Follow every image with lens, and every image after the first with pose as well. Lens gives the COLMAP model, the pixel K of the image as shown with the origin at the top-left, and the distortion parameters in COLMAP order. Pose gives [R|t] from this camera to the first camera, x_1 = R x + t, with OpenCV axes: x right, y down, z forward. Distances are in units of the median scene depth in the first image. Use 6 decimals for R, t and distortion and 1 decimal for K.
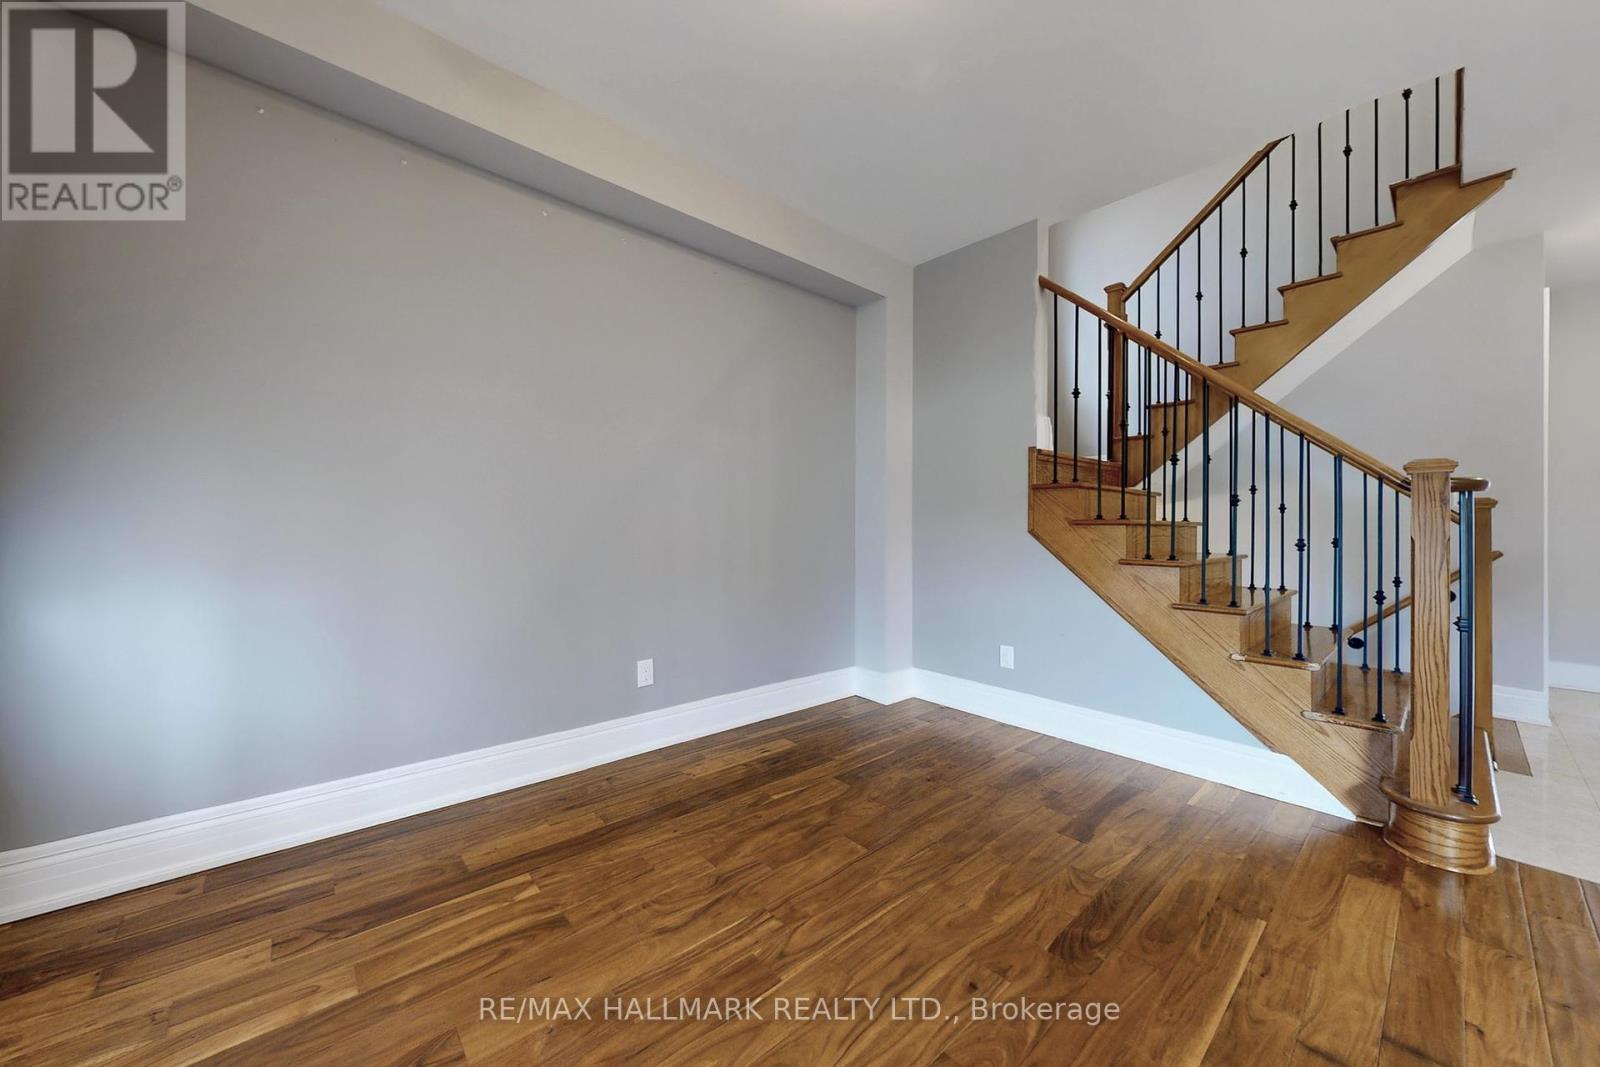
lens RADIAL K [[578.6, 0, 801.7], [0, 578.6, 522.5], [0, 0, 1]] dist [-0.000022, 0.000099]
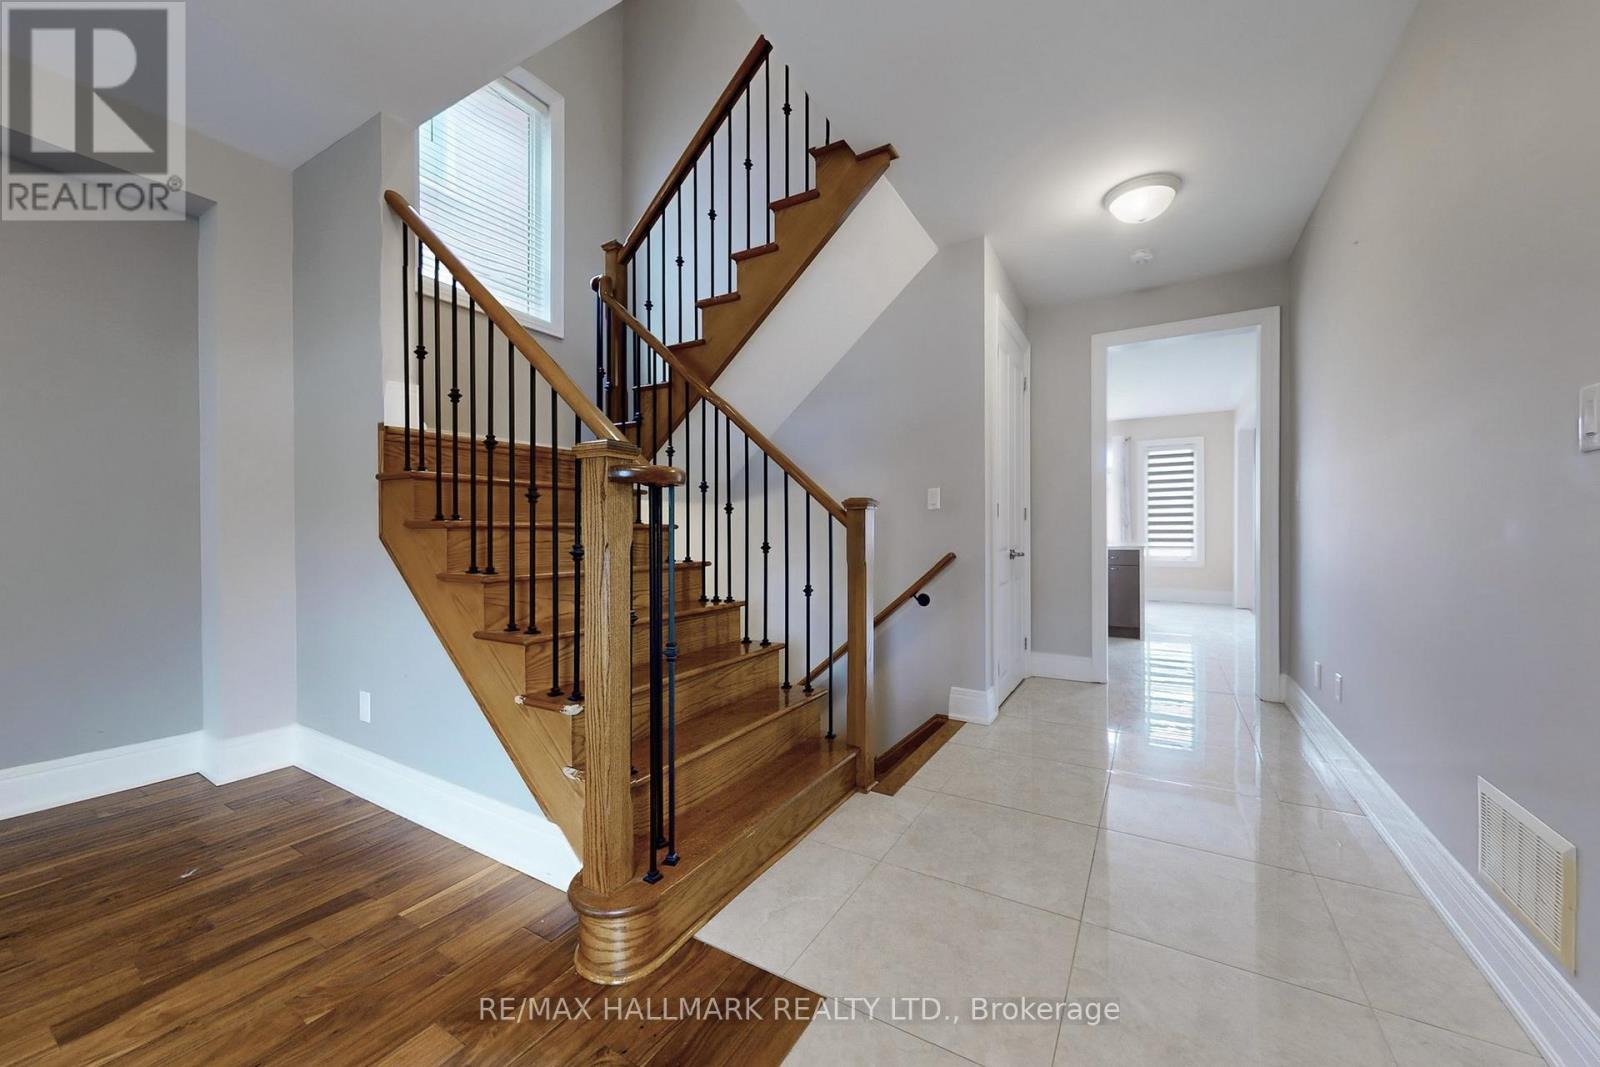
lens RADIAL K [[611.2, 0, 801.8], [0, 611.2, 522.0], [0, 0, 1]] dist [0.001256, -0.000024]
pose [[0.954072, 0.001472, 0.299575, 0.673162], [-0.000163, 0.999990, -0.004394, -0.000346], [-0.299578, 0.004143, 0.954063, 0.088749]]
